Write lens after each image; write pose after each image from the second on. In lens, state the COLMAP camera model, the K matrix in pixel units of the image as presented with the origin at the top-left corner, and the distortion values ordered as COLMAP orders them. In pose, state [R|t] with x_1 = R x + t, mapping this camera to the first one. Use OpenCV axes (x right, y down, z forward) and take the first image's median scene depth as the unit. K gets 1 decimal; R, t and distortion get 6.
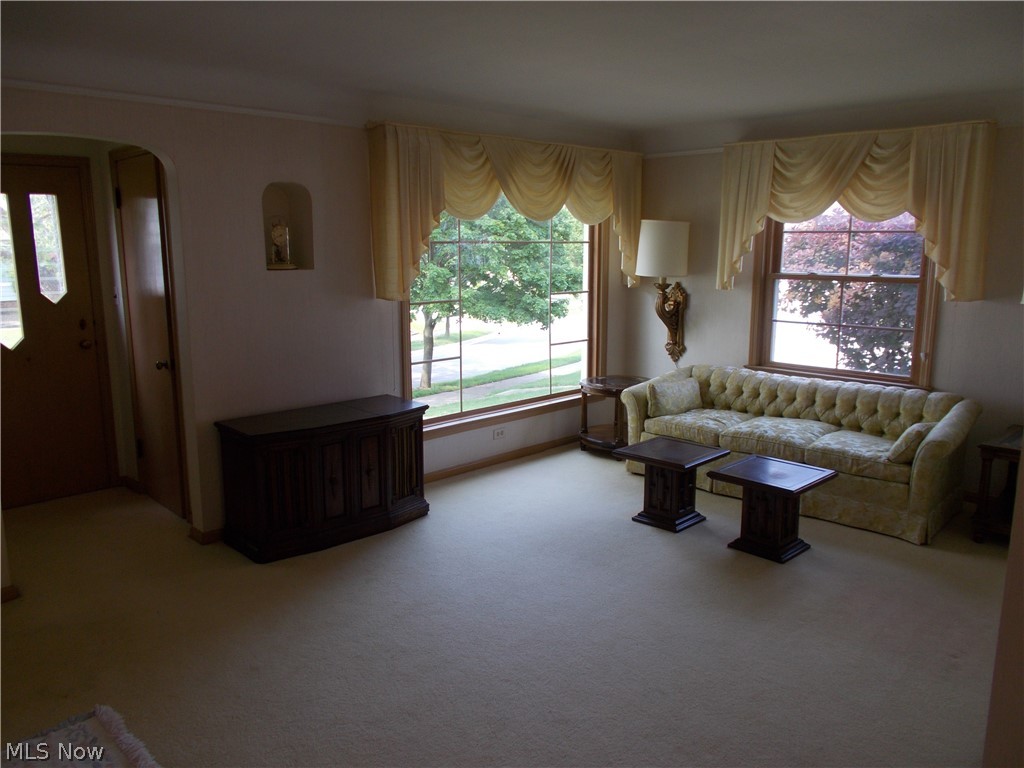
lens RADIAL K [[775.7, 0, 512.0], [0, 775.7, 384.0], [0, 0, 1]] dist [-0.023490, 0.007951]
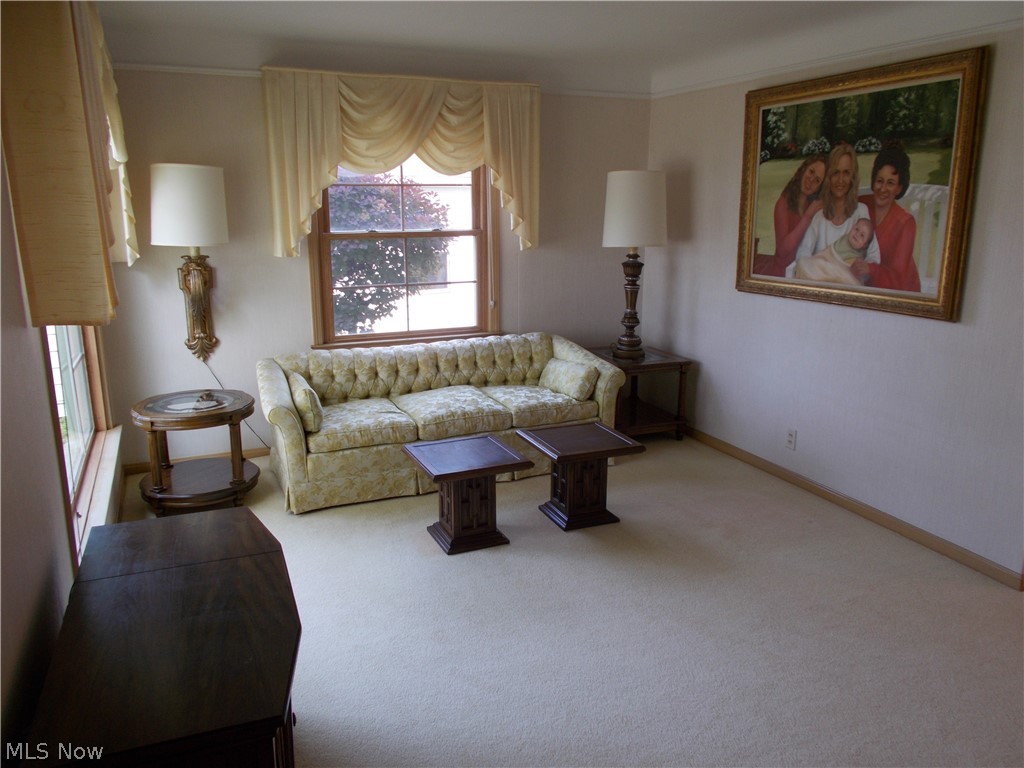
lens RADIAL K [[775.7, 0, 512.0], [0, 775.7, 384.0], [0, 0, 1]] dist [-0.023490, 0.007951]
pose [[0.365914, -0.213069, 0.905930, -0.443110], [0.168710, 0.972497, 0.160582, -0.095618], [-0.915229, 0.094080, 0.391797, 0.560655]]
